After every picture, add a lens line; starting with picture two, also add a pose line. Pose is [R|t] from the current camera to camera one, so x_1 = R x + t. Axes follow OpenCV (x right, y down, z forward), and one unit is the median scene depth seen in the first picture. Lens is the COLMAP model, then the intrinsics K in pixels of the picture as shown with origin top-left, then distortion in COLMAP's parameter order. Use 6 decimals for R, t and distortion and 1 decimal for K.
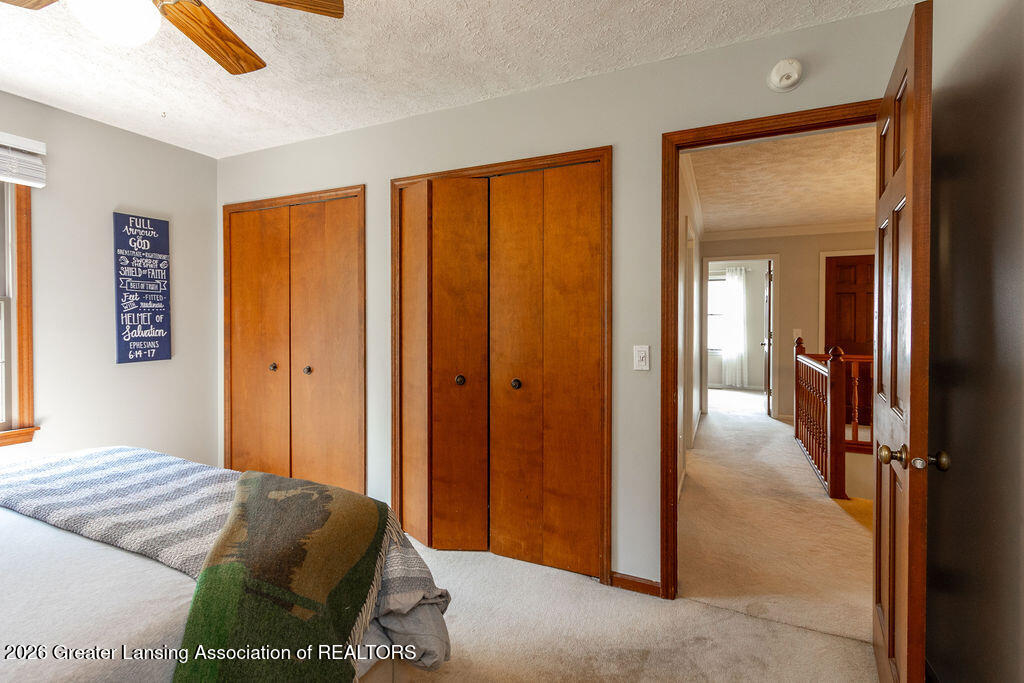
lens RADIAL K [[473.4, 0, 507.8], [0, 473.4, 320.2], [0, 0, 1]] dist [0.015466, -0.000468]
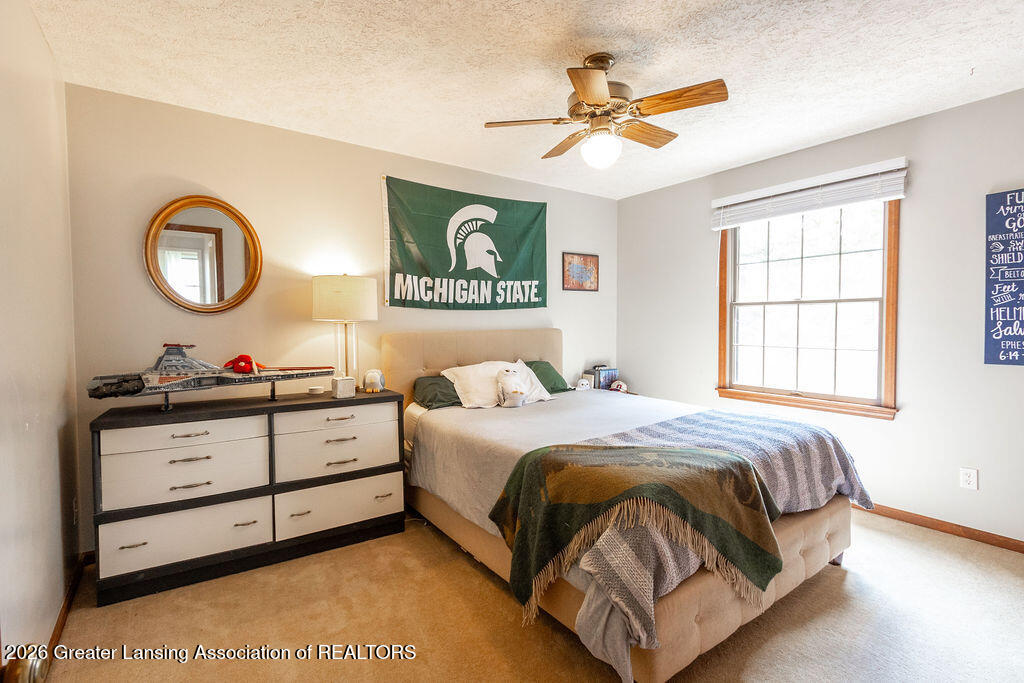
lens RADIAL K [[473.4, 0, 508.4], [0, 473.4, 337.0], [0, 0, 1]] dist [0.015466, -0.000468]
pose [[-0.473878, 0.041283, -0.879622, 0.399675], [0.002952, 0.998969, 0.045294, -0.002742], [0.880586, 0.018867, -0.473512, 0.634454]]
